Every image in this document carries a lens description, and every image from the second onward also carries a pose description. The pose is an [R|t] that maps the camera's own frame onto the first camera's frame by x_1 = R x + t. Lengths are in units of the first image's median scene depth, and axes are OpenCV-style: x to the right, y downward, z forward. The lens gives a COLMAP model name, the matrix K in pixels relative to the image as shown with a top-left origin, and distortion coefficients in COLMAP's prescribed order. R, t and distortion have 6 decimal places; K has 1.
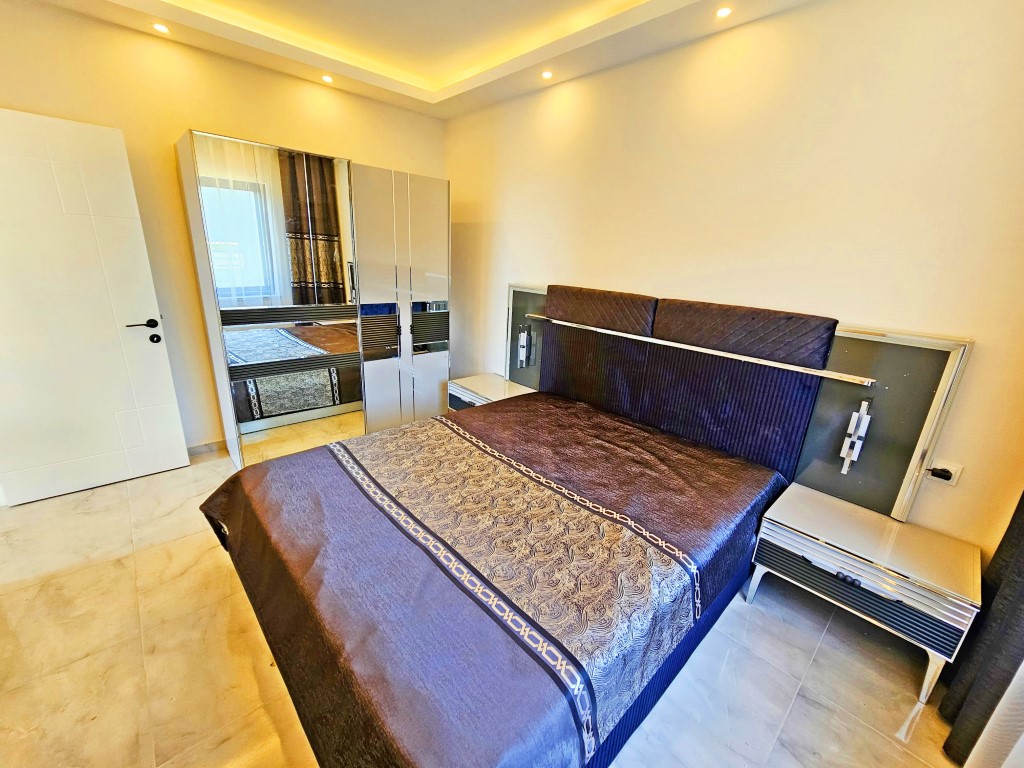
lens RADIAL K [[418.3, 0, 512.1], [0, 418.3, 386.1], [0, 0, 1]] dist [0.003871, 0.000439]
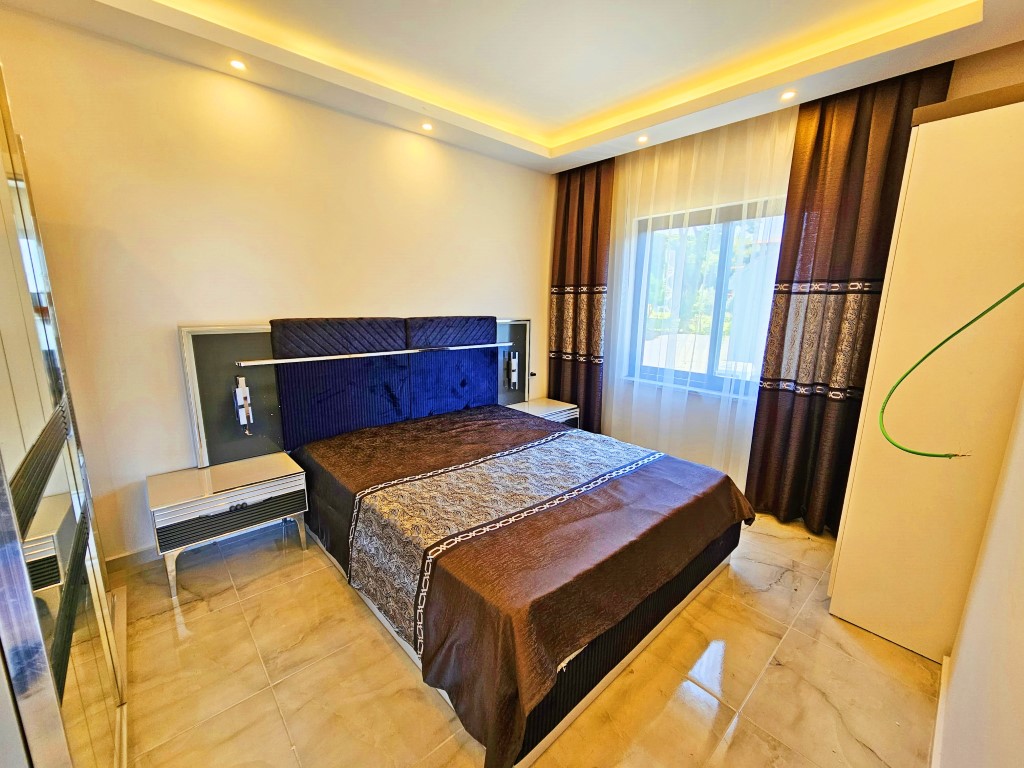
lens RADIAL K [[418.3, 0, 513.5], [0, 418.3, 382.3], [0, 0, 1]] dist [0.003871, 0.000439]
pose [[0.021211, -0.236554, 0.971387, -1.005281], [0.294092, 0.930095, 0.220077, -0.233571], [-0.955542, 0.281009, 0.089297, 0.704966]]
